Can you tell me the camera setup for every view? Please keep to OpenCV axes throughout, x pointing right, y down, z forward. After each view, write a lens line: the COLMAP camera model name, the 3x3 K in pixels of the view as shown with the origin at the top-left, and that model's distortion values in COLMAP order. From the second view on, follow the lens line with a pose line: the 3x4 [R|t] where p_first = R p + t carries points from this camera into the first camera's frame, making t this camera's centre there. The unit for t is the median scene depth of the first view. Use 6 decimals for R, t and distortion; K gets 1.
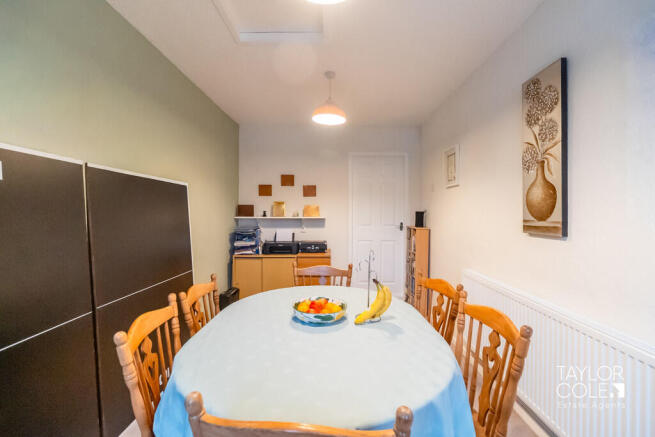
lens RADIAL K [[286.1, 0, 330.8], [0, 286.1, 213.2], [0, 0, 1]] dist [-0.000840, 0.000450]
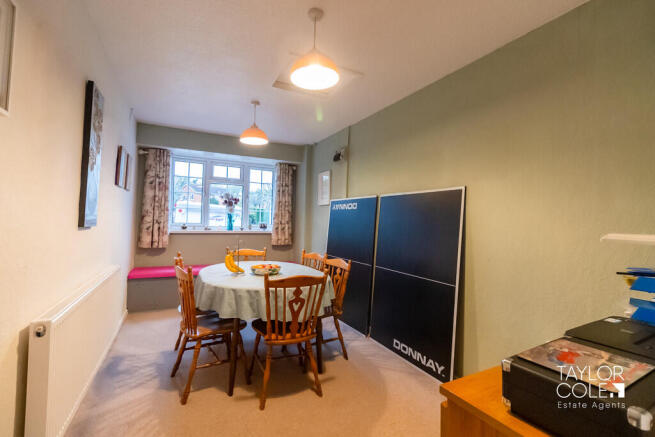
lens RADIAL K [[286.1, 0, 330.8], [0, 286.1, 213.2], [0, 0, 1]] dist [-0.000840, 0.000450]
pose [[-0.875936, -0.041279, -0.480658, 0.433268], [-0.030573, 0.999080, -0.030087, 0.026131], [0.481458, -0.011659, -0.876392, 2.531284]]
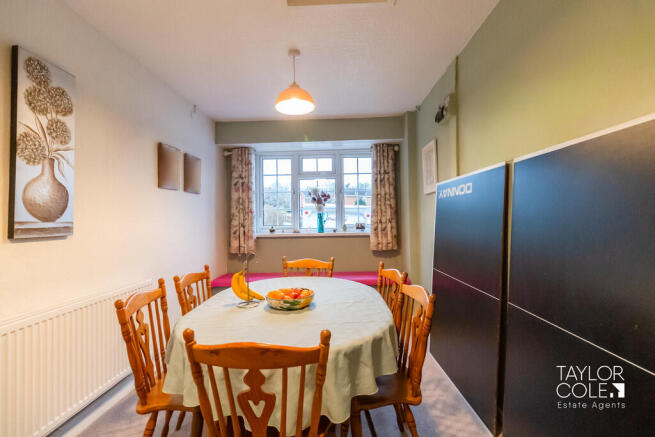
lens RADIAL K [[286.1, 0, 330.8], [0, 286.1, 213.2], [0, 0, 1]] dist [-0.000840, 0.000450]
pose [[-0.999916, 0.010975, 0.006830, -0.189828], [0.010838, 0.999744, -0.019855, 0.027016], [-0.007047, -0.019779, -0.999780, 1.943530]]
